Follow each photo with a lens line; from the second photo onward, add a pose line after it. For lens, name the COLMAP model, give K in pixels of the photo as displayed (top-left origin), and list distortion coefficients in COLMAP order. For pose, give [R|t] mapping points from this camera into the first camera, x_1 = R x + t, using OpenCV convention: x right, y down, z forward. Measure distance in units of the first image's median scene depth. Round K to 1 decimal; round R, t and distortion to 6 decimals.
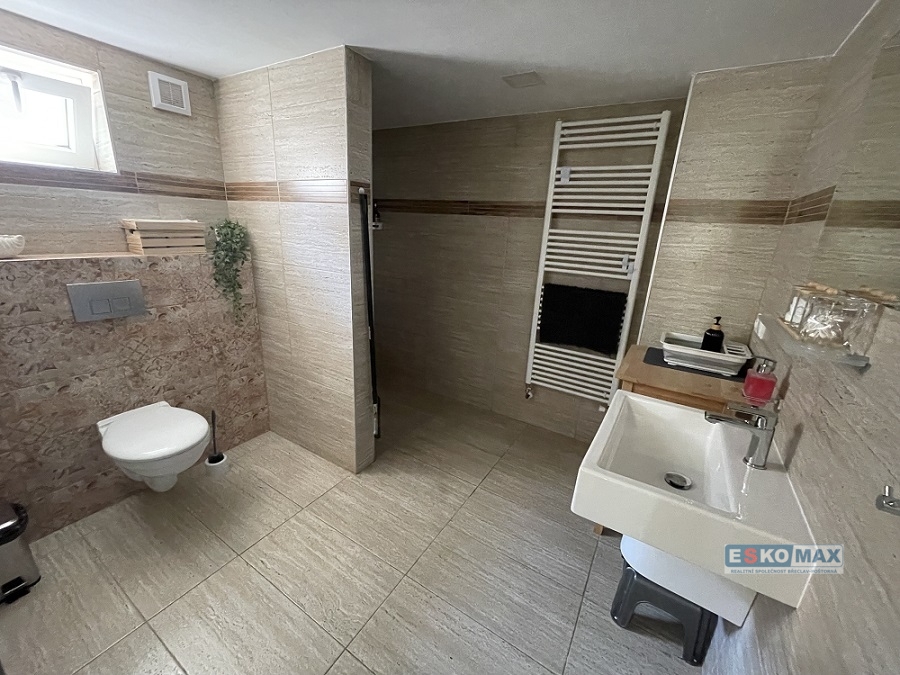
lens RADIAL K [[361.3, 0, 450.9], [0, 361.3, 334.7], [0, 0, 1]] dist [-0.001733, -0.001027]
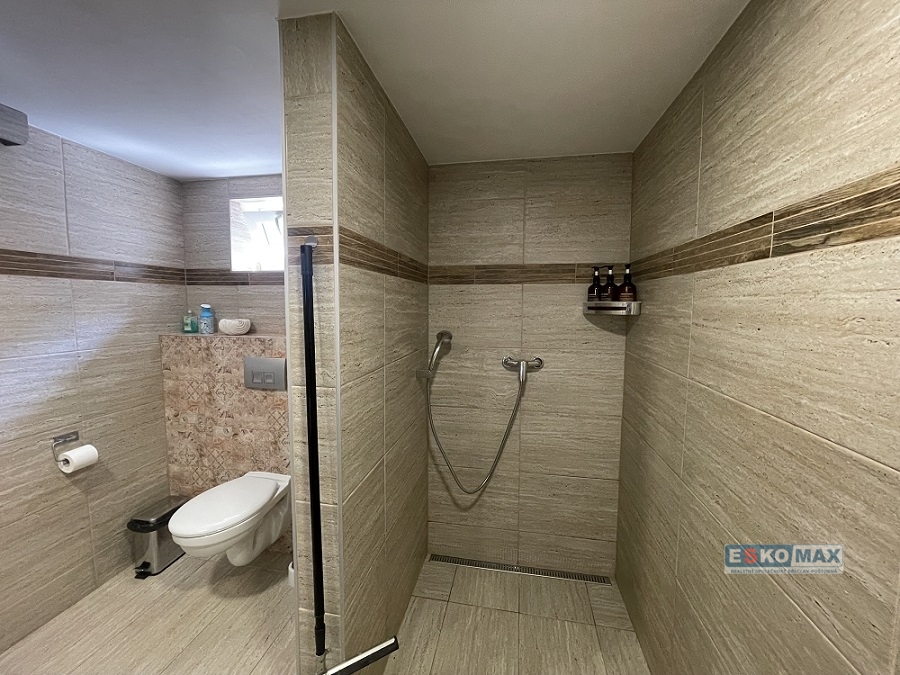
lens RADIAL K [[361.3, 0, 449.1], [0, 361.3, 335.8], [0, 0, 1]] dist [-0.001733, -0.001027]
pose [[0.361837, 0.033658, -0.931633, 0.340067], [-0.262720, 0.962525, -0.067264, -0.272314], [0.894456, 0.269098, 0.357120, 1.013060]]
